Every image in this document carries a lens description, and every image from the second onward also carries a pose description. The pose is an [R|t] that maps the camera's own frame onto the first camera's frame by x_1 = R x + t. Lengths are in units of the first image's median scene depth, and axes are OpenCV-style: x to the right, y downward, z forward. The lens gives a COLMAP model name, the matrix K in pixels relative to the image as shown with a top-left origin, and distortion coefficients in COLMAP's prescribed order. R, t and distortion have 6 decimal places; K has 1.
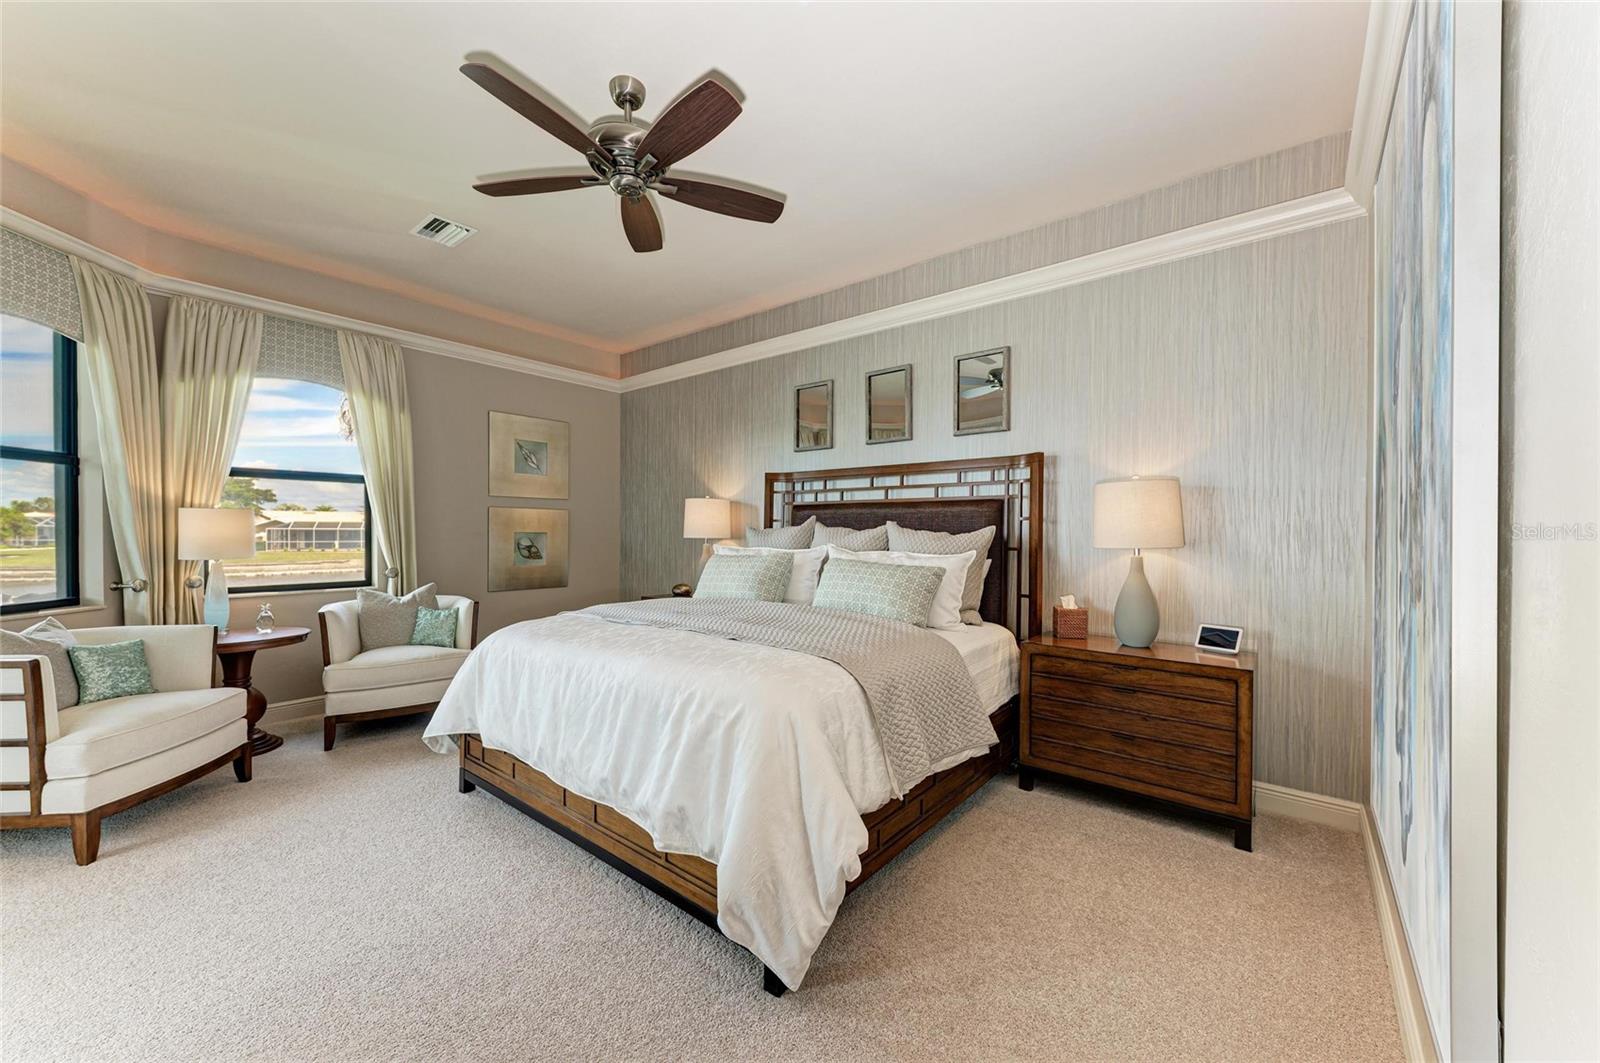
lens RADIAL K [[613.4, 0, 796.3], [0, 613.4, 535.6], [0, 0, 1]] dist [0.010808, -0.003669]
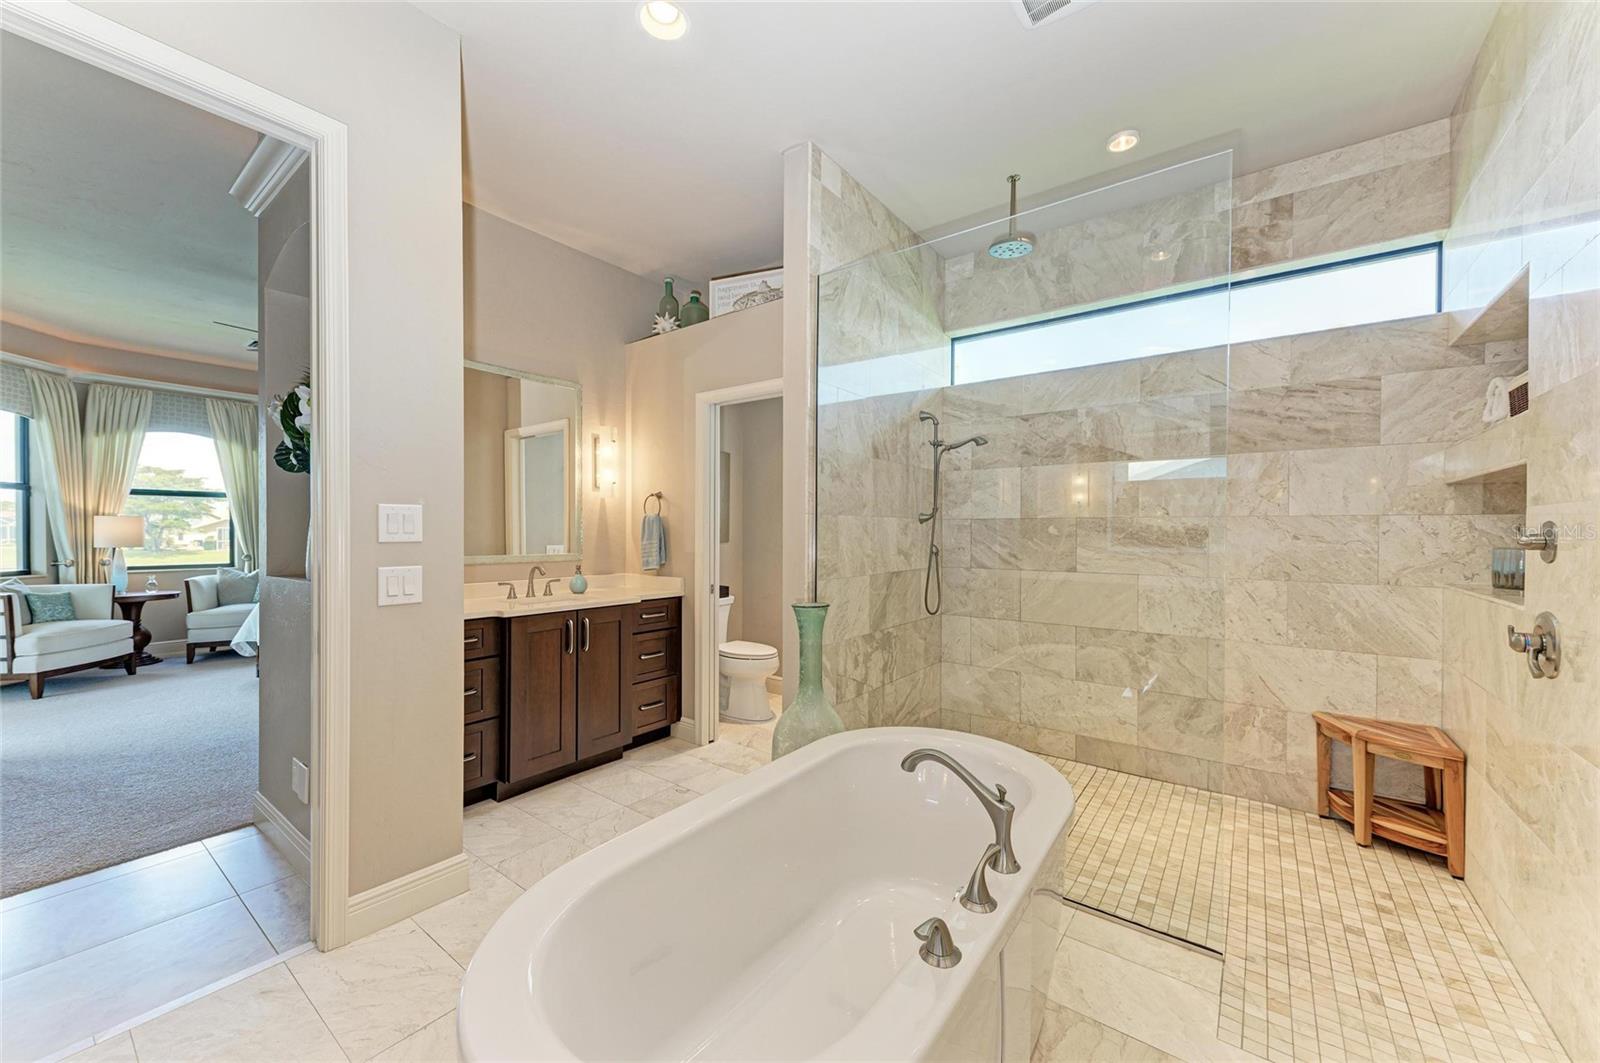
lens RADIAL K [[613.4, 0, 793.9], [0, 613.4, 536.1], [0, 0, 1]] dist [0.010808, -0.003669]
pose [[0.999328, -0.000555, 0.036641, 0.790639], [0.000495, 0.999998, 0.001662, 0.007458], [-0.036642, -0.001643, 0.999327, -0.702329]]
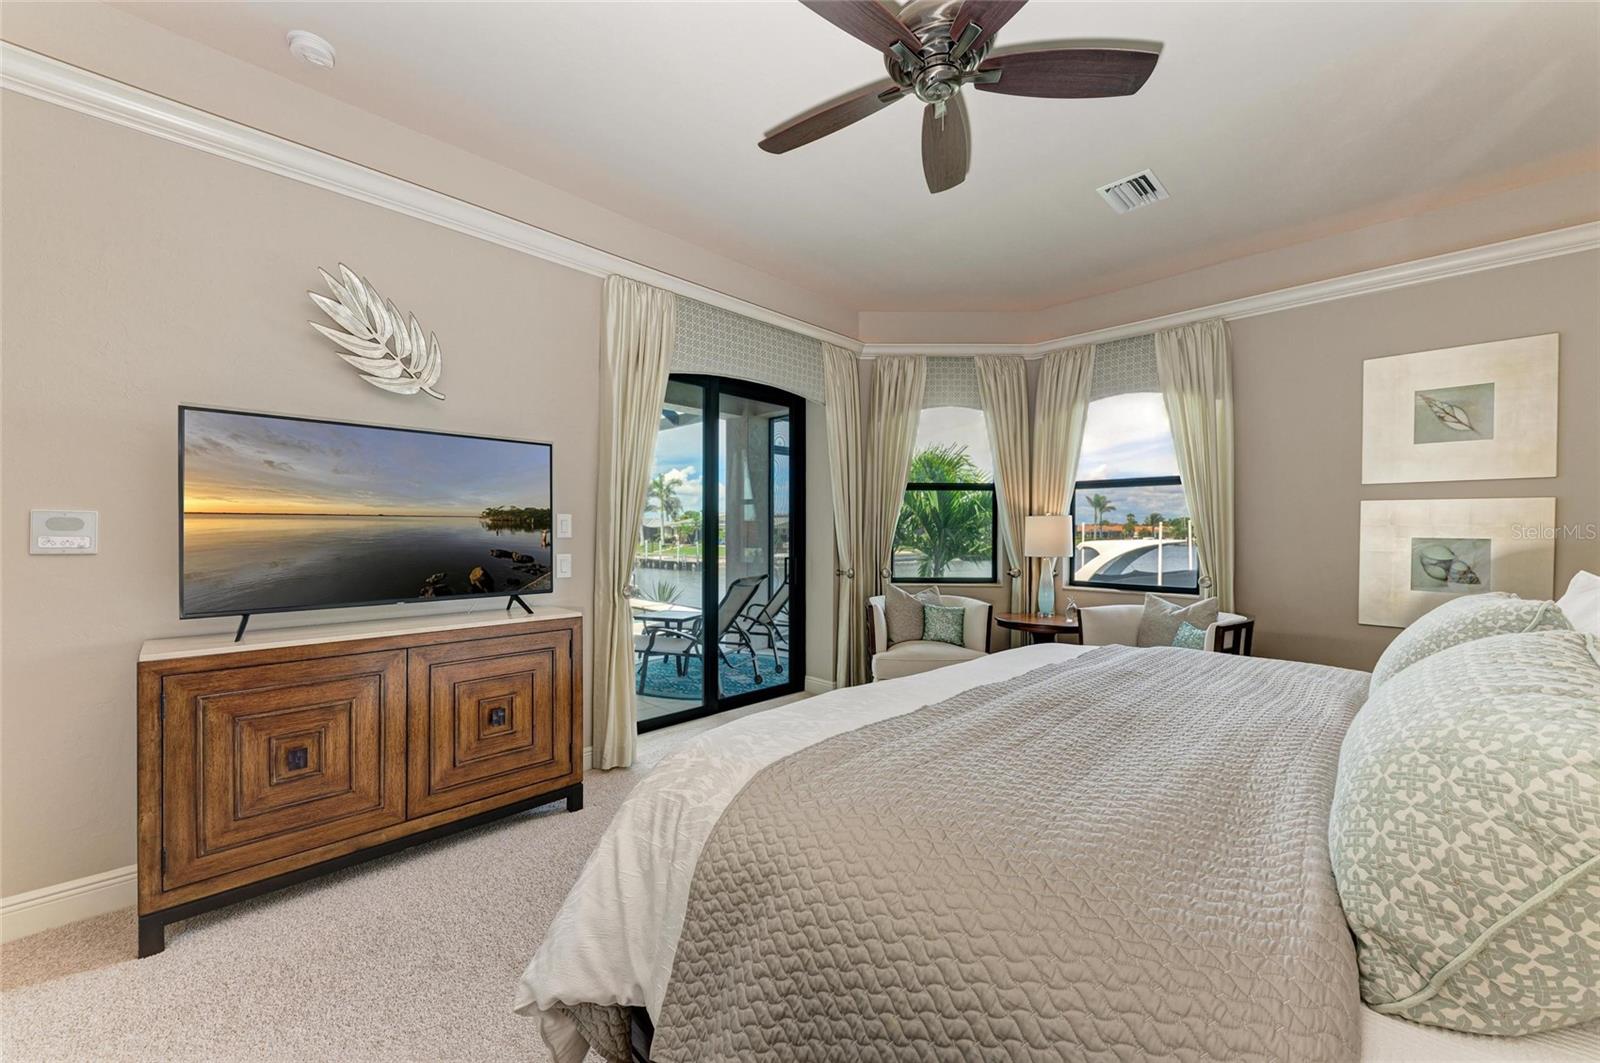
lens RADIAL K [[613.4, 0, 806.1], [0, 613.4, 534.9], [0, 0, 1]] dist [0.010808, -0.003669]
pose [[-0.084916, 0.001736, -0.996387, 0.359934], [-0.013750, 0.999901, 0.002914, -0.003064], [0.996293, 0.013947, -0.084883, 0.641546]]
